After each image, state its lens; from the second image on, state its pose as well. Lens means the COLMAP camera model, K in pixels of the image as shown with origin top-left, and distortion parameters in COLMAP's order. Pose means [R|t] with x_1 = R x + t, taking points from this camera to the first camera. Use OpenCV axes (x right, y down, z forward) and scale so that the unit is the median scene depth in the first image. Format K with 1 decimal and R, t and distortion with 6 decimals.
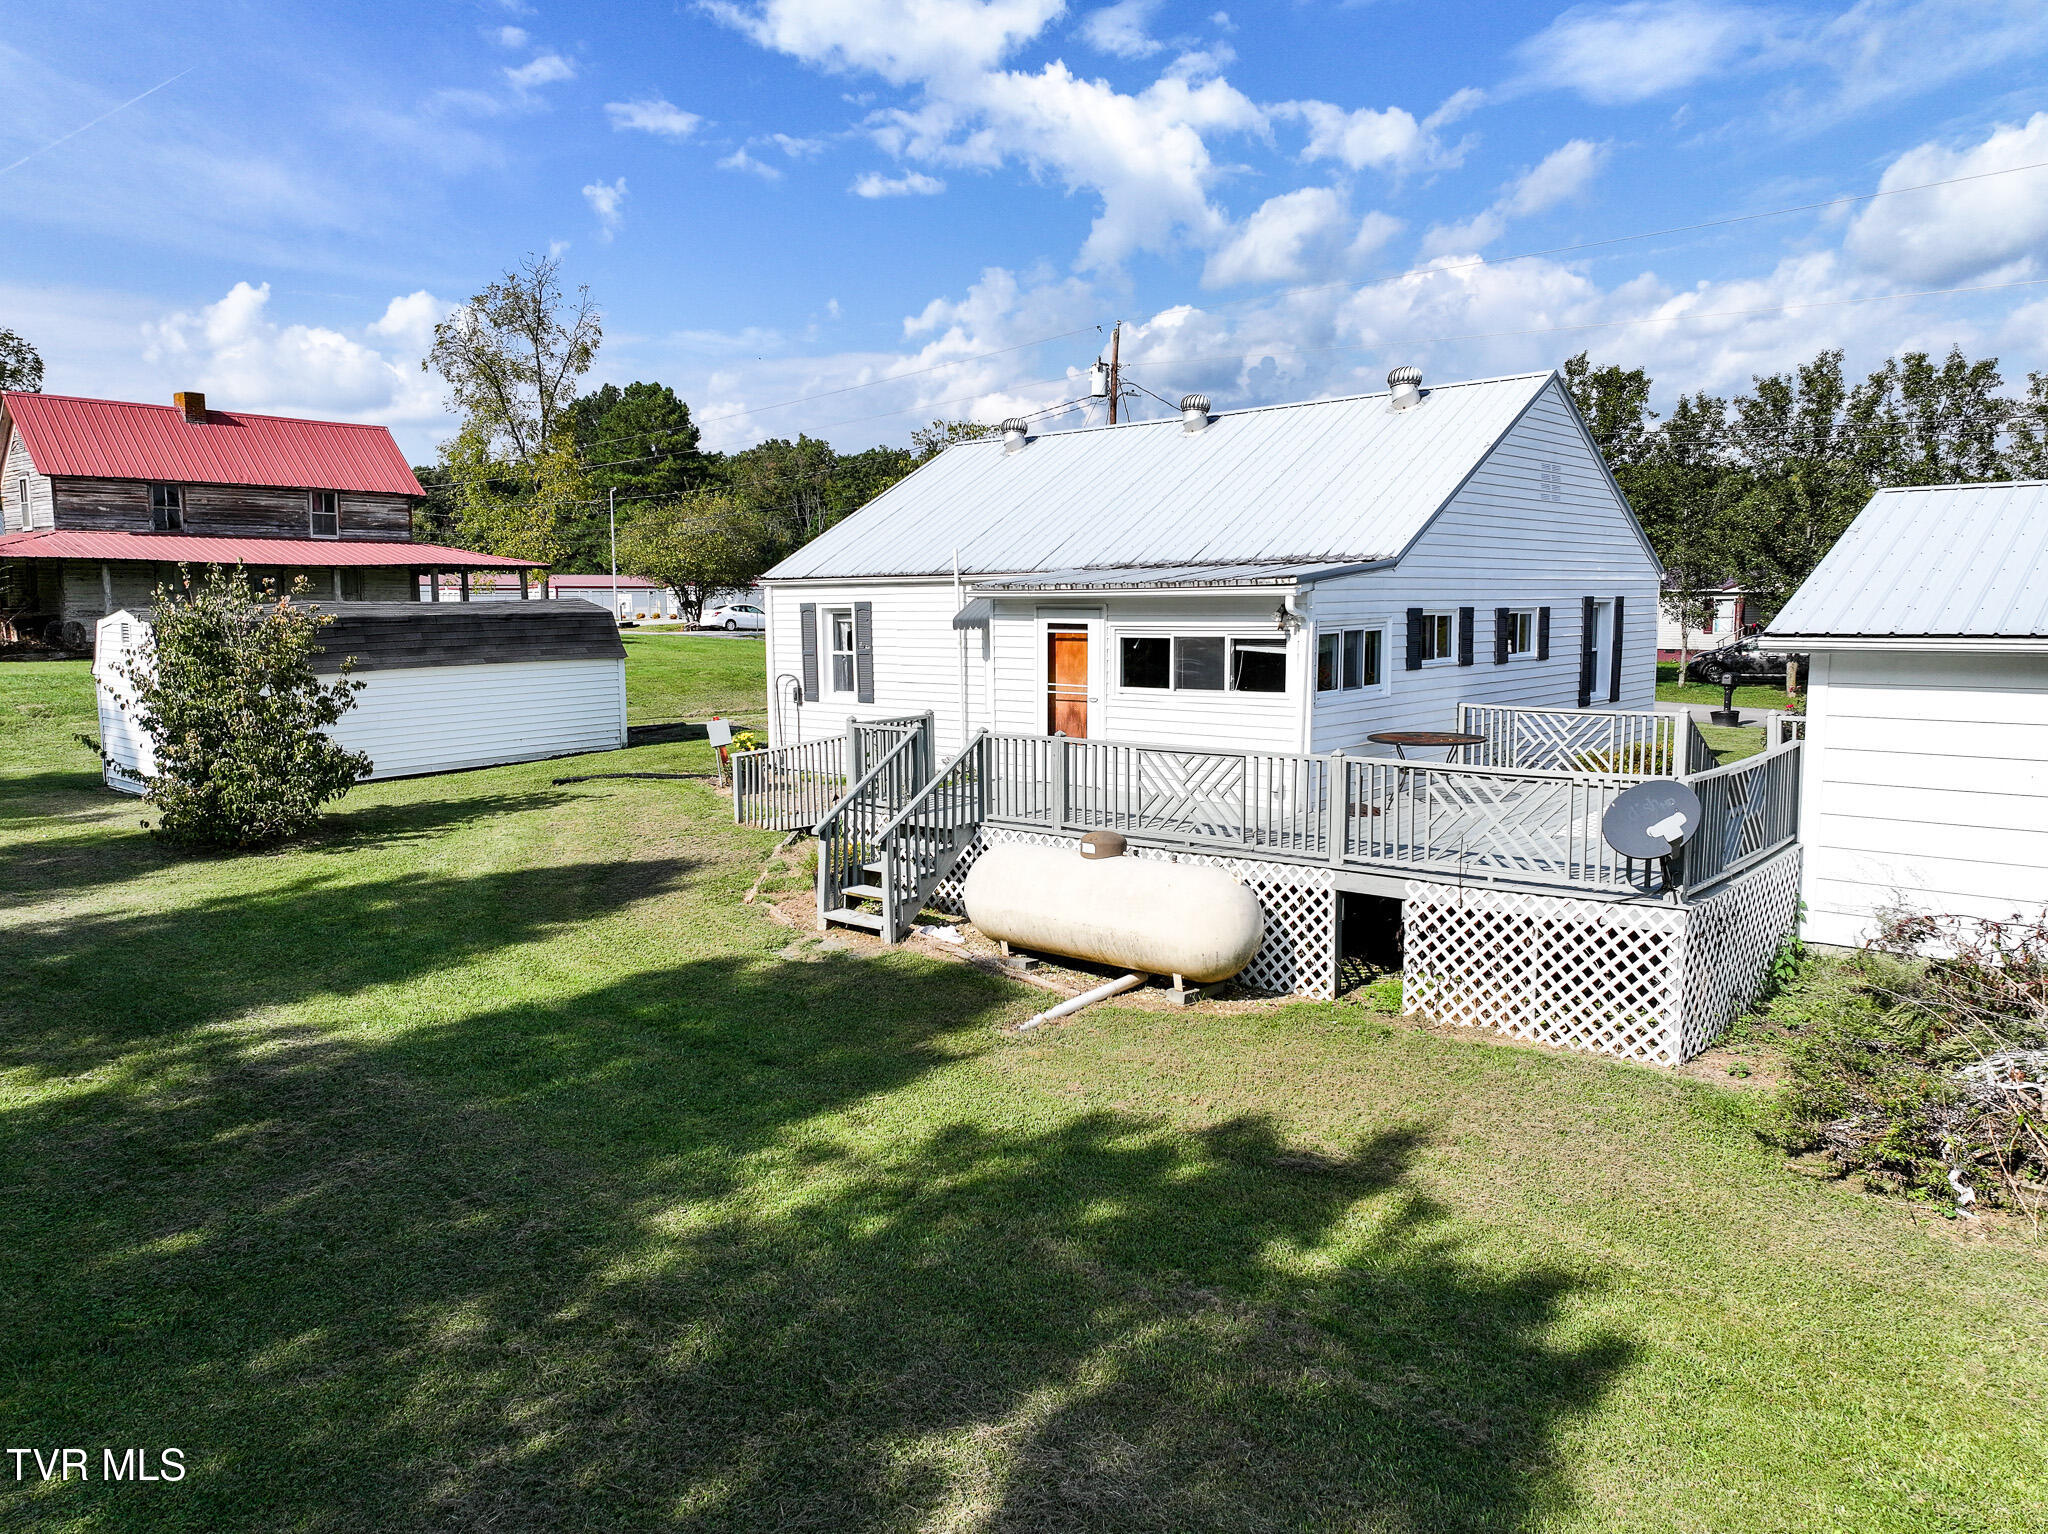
lens RADIAL K [[1401.4, 0, 1036.7], [0, 1401.4, 768.4], [0, 0, 1]] dist [0.004661, 0.001979]
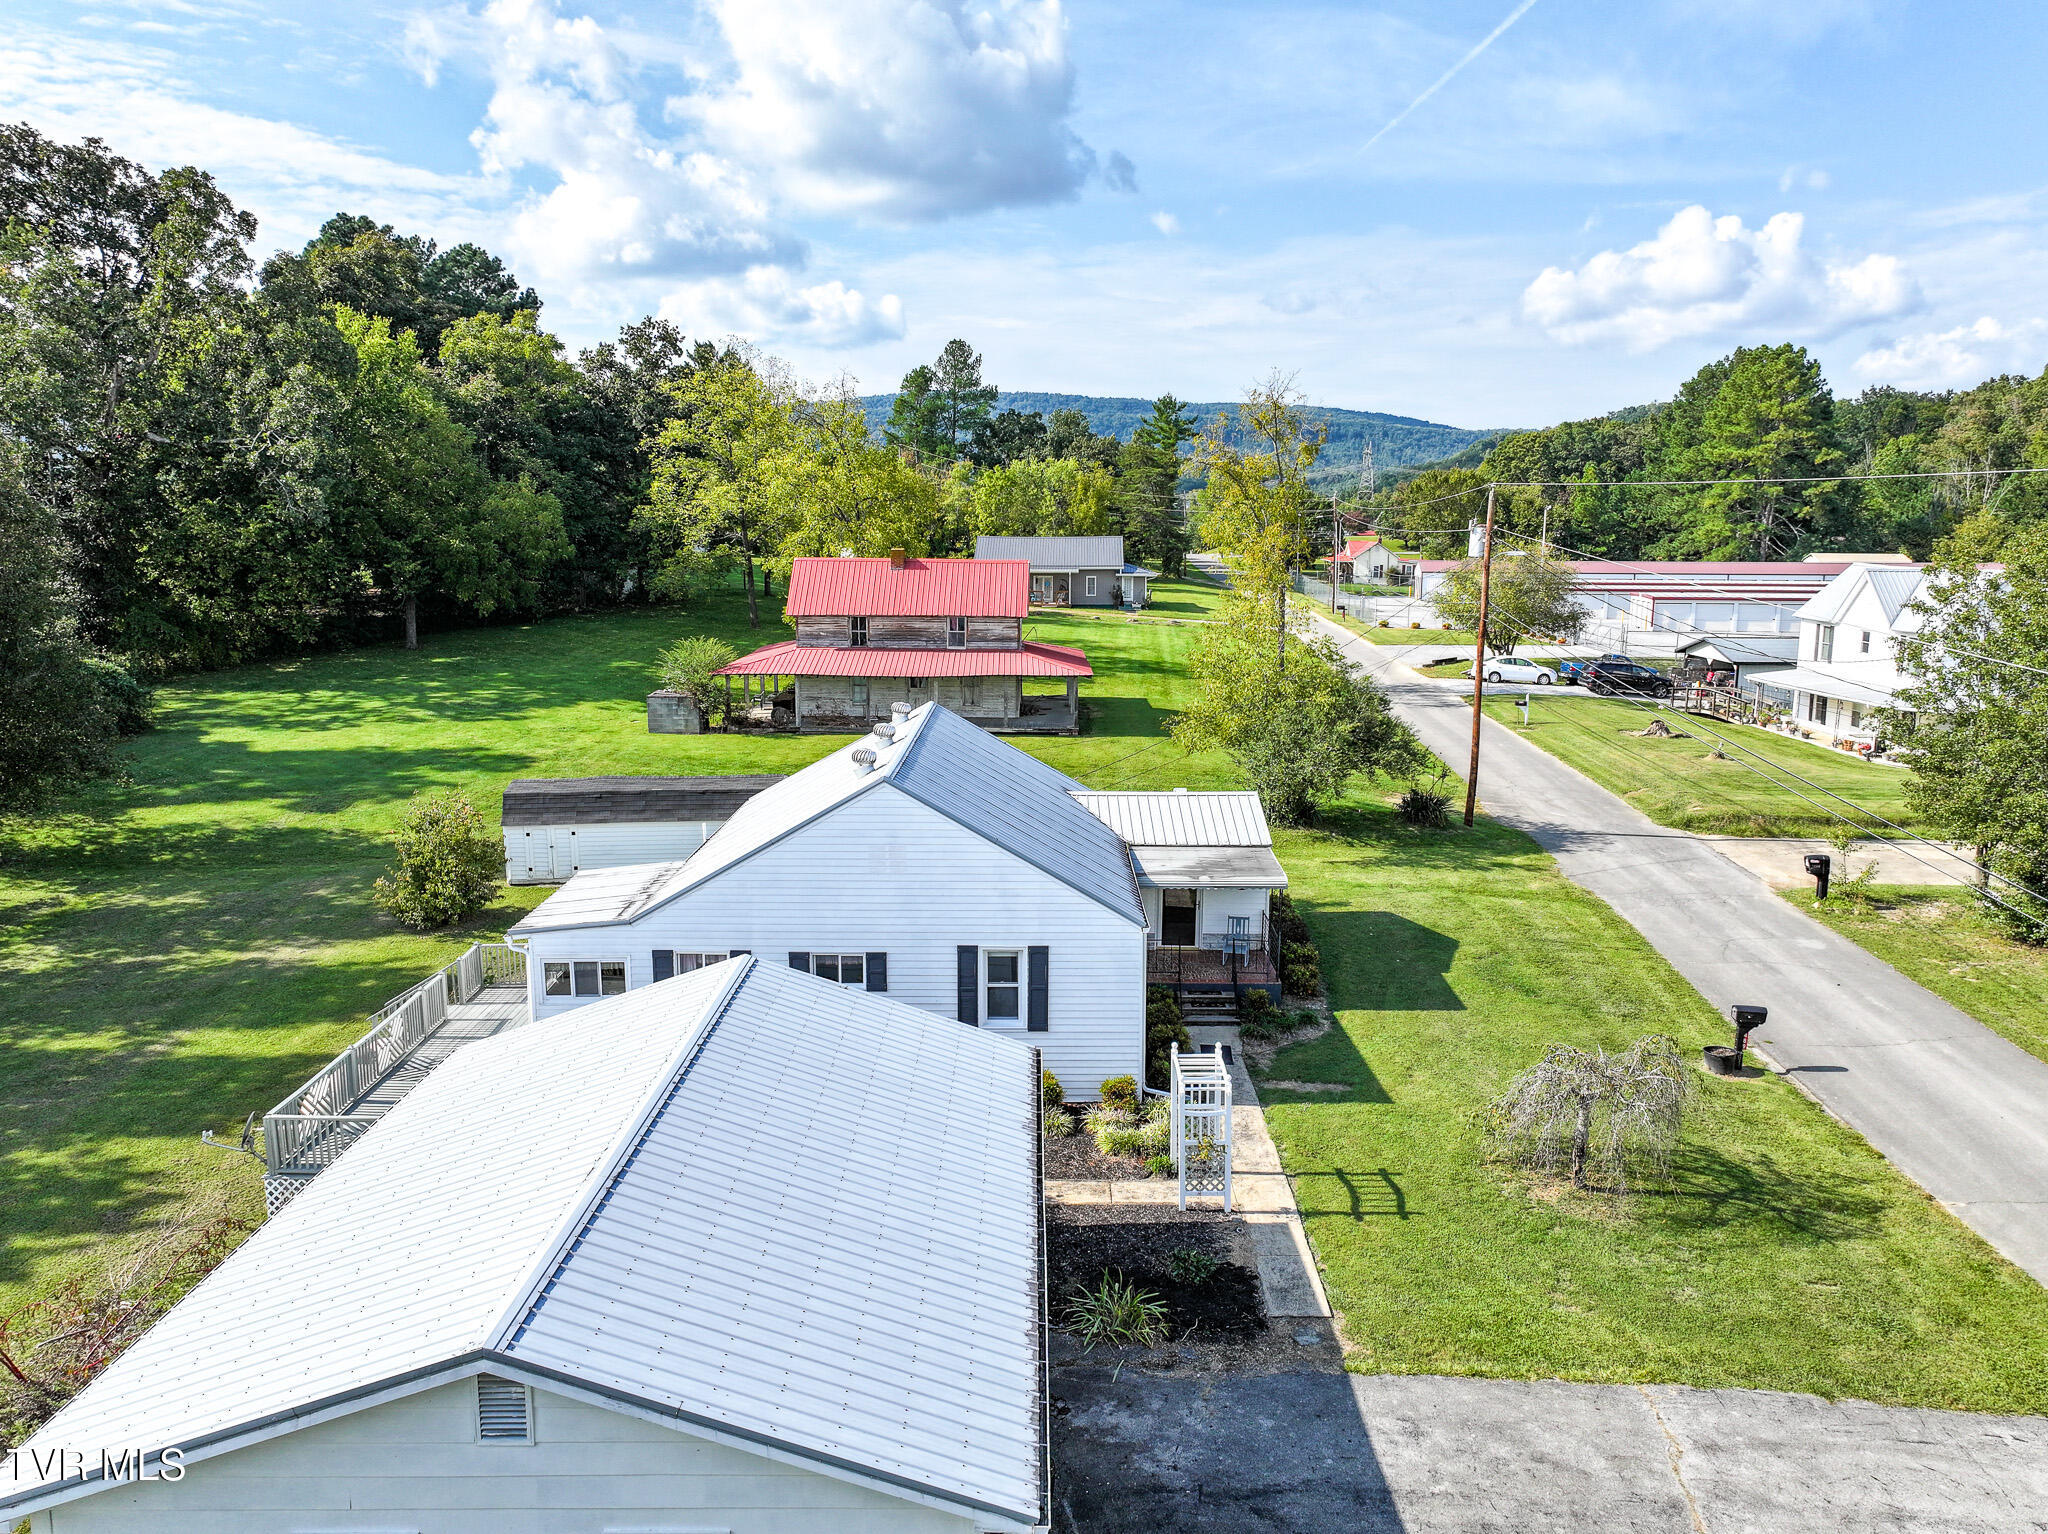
lens RADIAL K [[1401.4, 0, 1036.7], [0, 1401.4, 768.4], [0, 0, 1]] dist [0.004661, 0.001979]
pose [[0.665753, 0.139843, -0.732951, 1.063622], [-0.103252, 0.990097, 0.095119, -0.321958], [0.738994, 0.012353, 0.673598, 0.158508]]
